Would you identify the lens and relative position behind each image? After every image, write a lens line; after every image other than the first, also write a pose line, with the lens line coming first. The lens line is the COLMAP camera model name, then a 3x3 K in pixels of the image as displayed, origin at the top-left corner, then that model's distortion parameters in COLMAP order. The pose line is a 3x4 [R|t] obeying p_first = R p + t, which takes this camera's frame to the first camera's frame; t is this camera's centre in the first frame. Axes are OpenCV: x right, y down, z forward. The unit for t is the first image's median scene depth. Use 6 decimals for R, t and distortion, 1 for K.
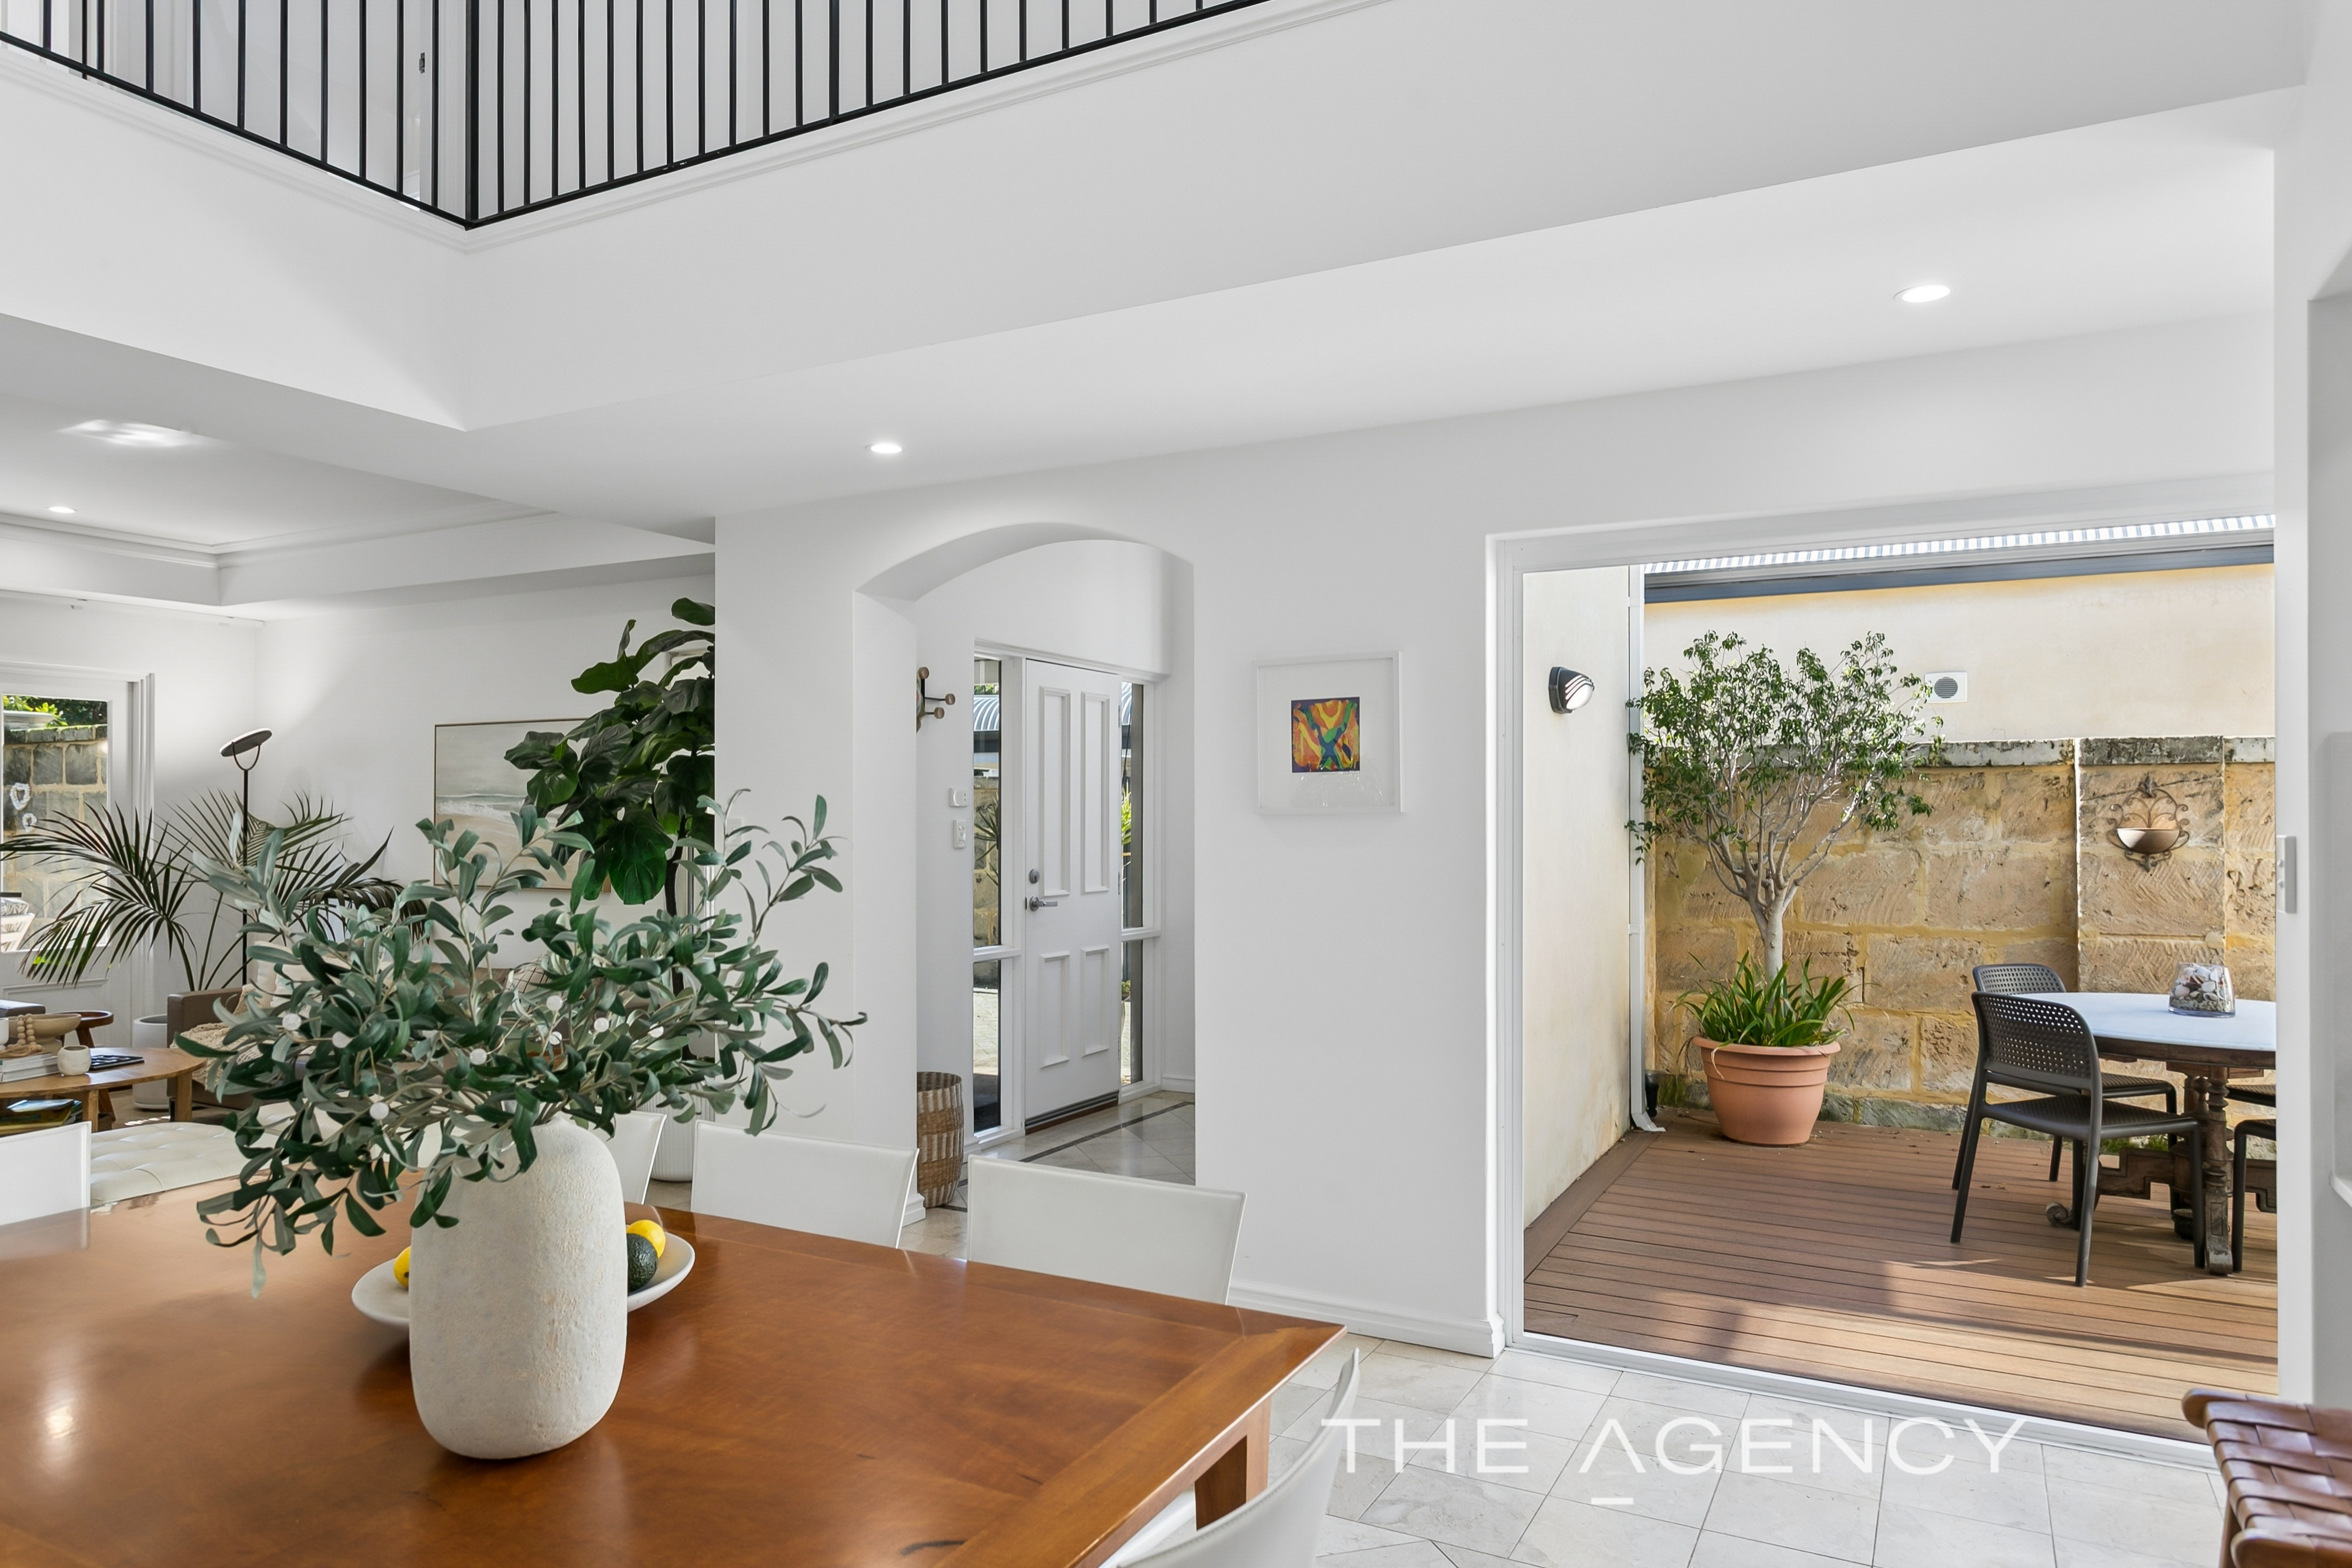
lens RADIAL K [[1501.1, 0, 1156.3], [0, 1501.1, 811.3], [0, 0, 1]] dist [-0.002171, 0.002875]
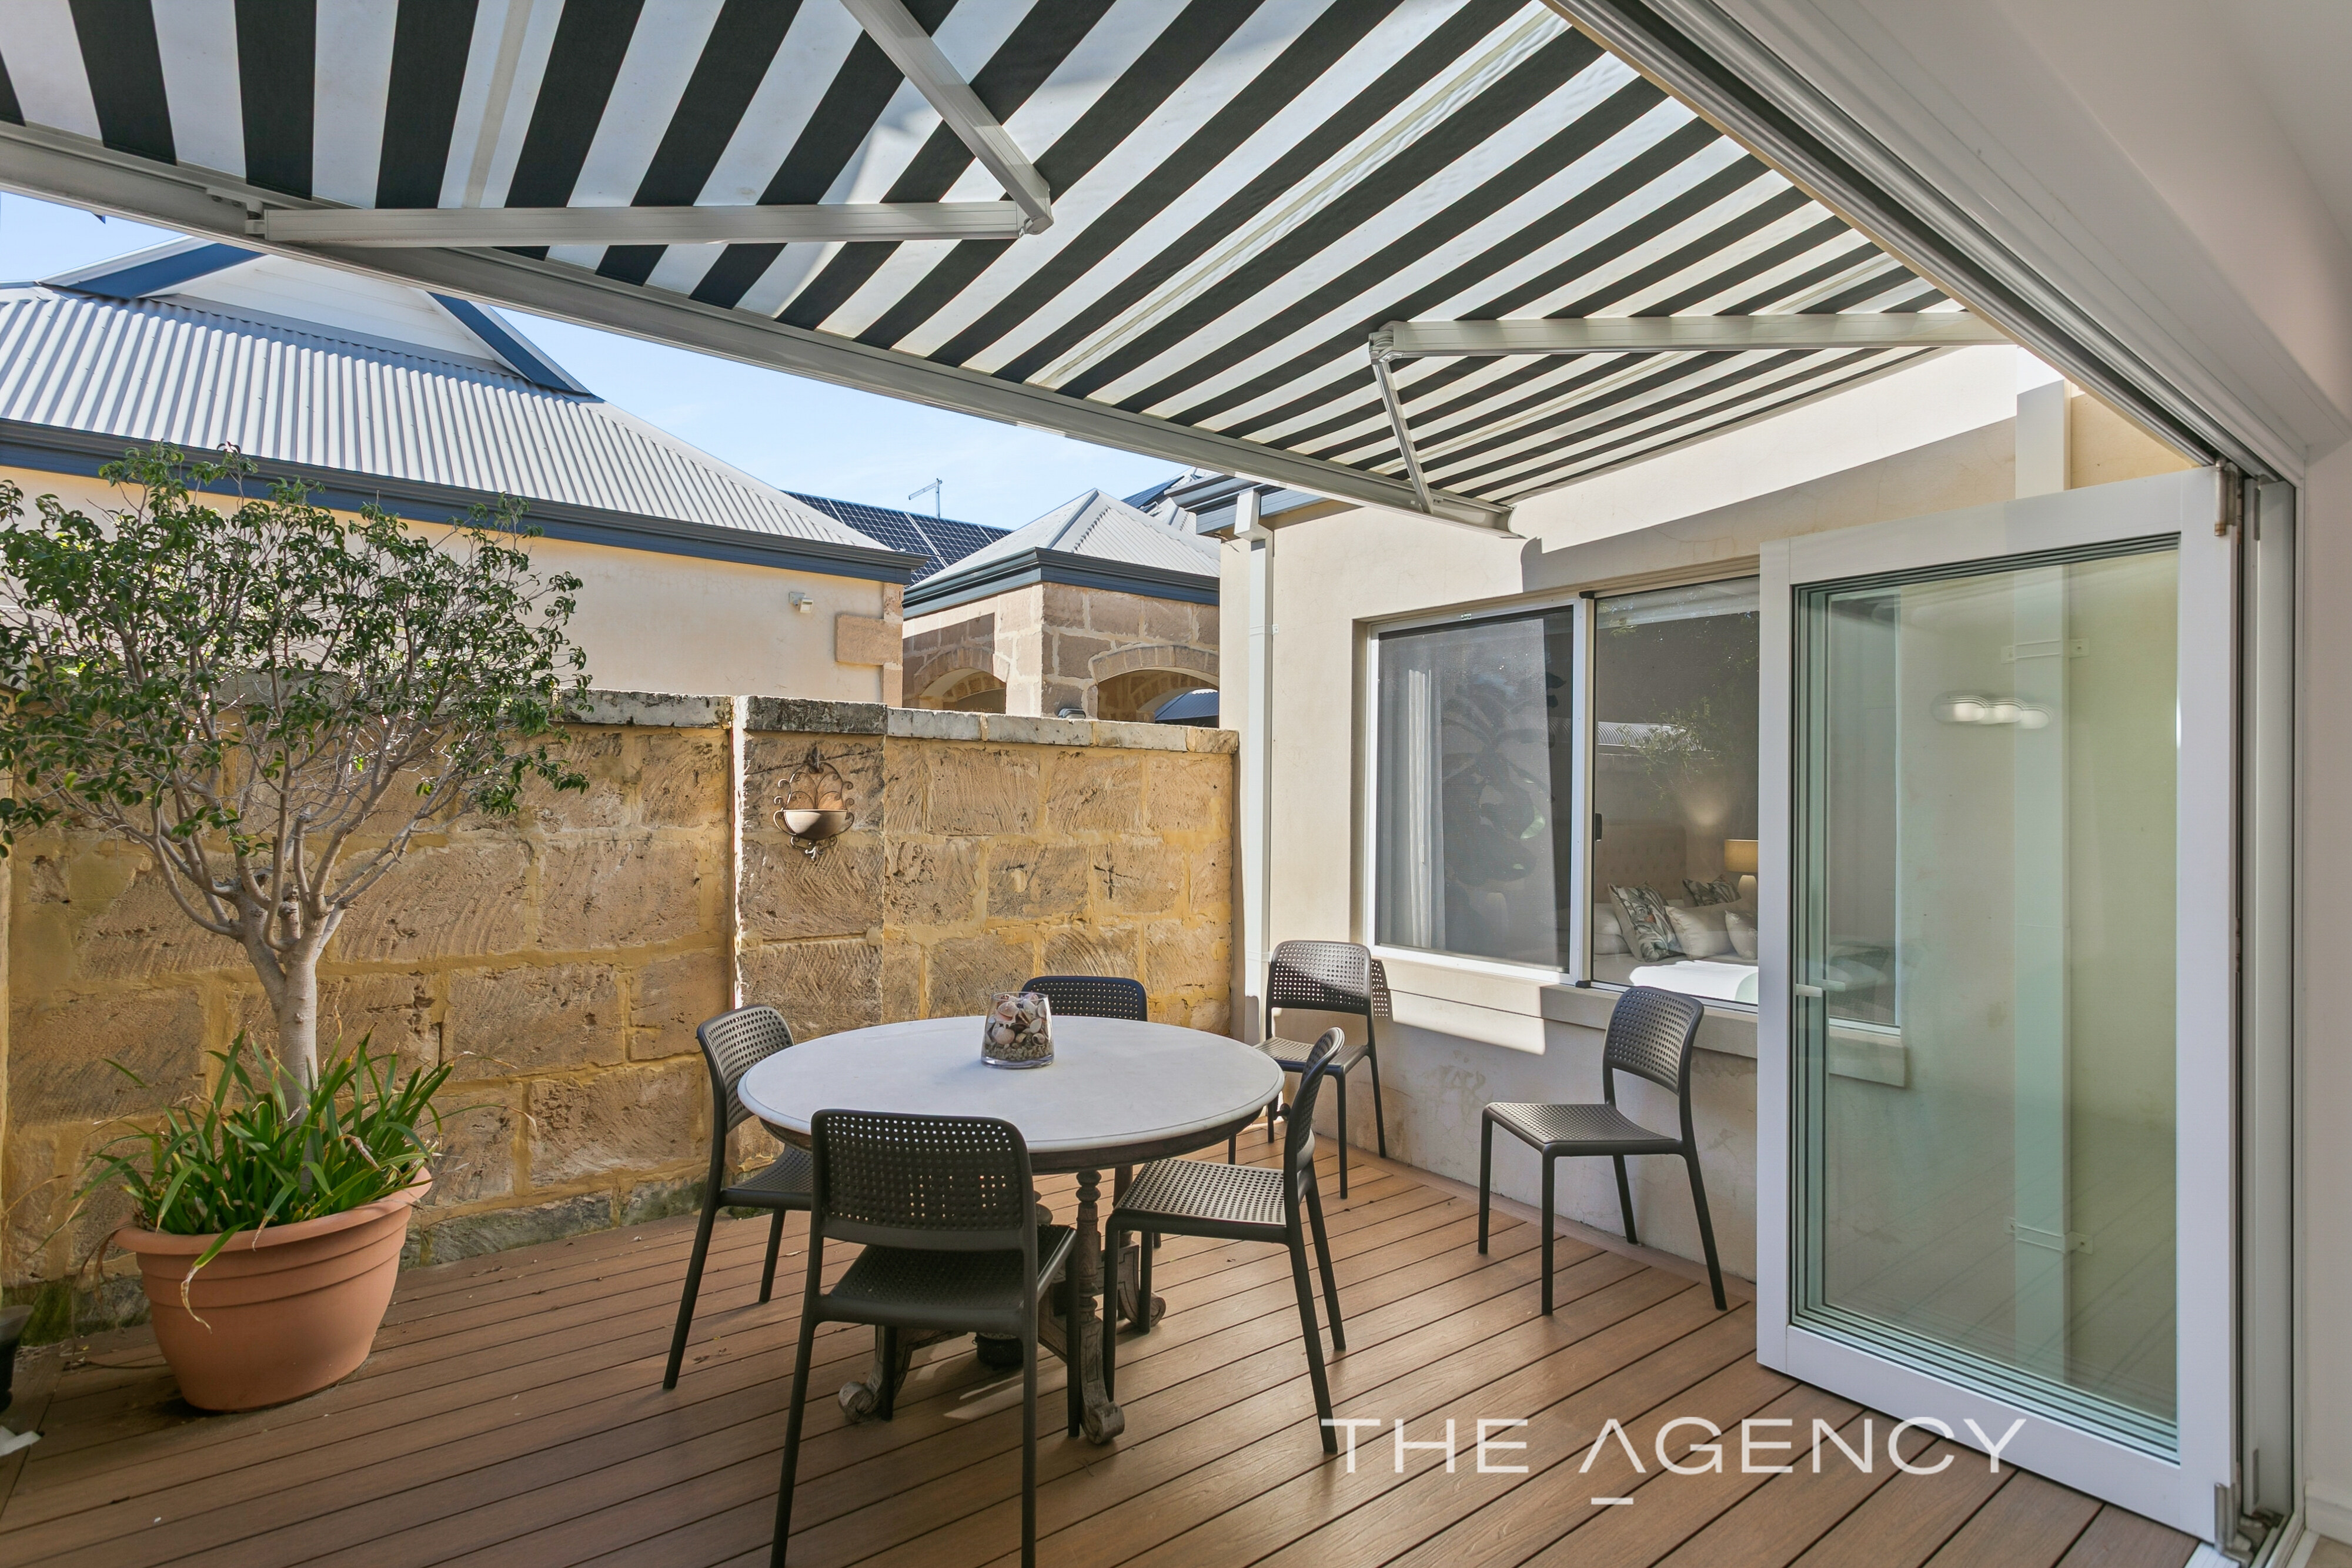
lens RADIAL K [[1148.4, 0, 1169.9], [0, 1148.4, 789.2], [0, 0, 1]] dist [0.010969, -0.001382]
pose [[0.423273, 0.010528, 0.905941, 0.155323], [-0.014134, 0.999888, -0.005016, 0.000410], [-0.905892, -0.010681, 0.423374, 0.521895]]
